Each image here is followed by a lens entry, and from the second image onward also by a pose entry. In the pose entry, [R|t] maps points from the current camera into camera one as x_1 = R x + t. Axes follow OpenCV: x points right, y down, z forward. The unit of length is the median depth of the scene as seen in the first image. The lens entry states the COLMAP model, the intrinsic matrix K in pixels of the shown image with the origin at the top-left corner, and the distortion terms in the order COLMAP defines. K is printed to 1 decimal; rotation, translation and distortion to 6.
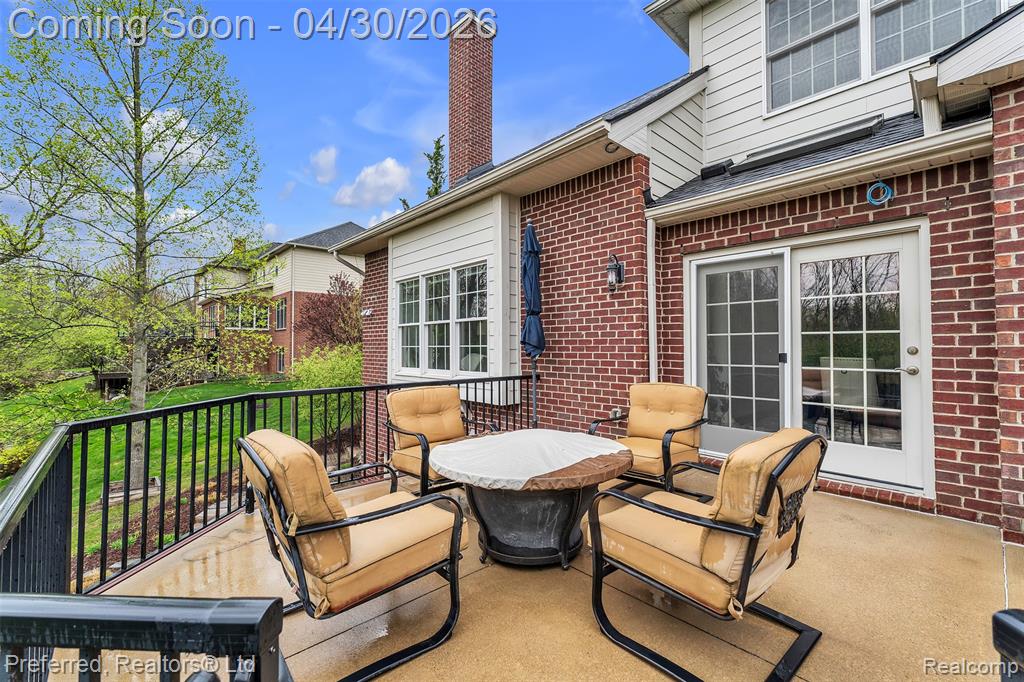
lens RADIAL K [[434.3, 0, 517.2], [0, 434.3, 339.1], [0, 0, 1]] dist [0.002135, 0.000423]
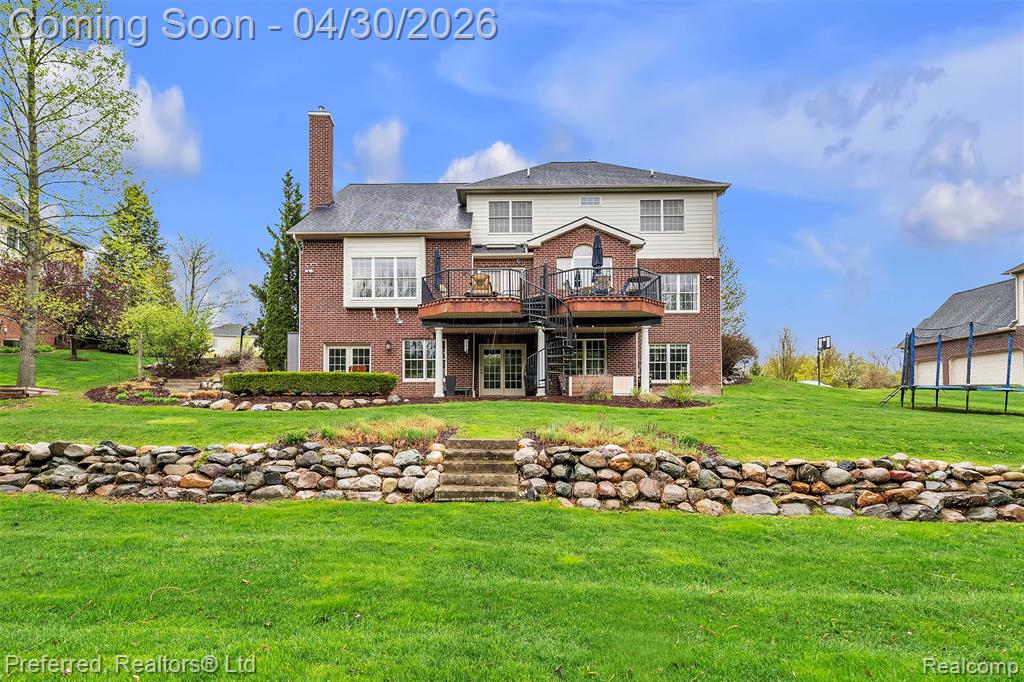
lens RADIAL K [[518.8, 0, 492.1], [0, 518.8, 409.1], [0, 0, 1]] dist [0.001054, 0.000092]
pose [[0.686613, 0.006106, 0.726998, -2.513500], [-0.010816, 0.999940, 0.001816, 0.922995], [-0.726943, -0.009110, 0.686637, -1.972480]]
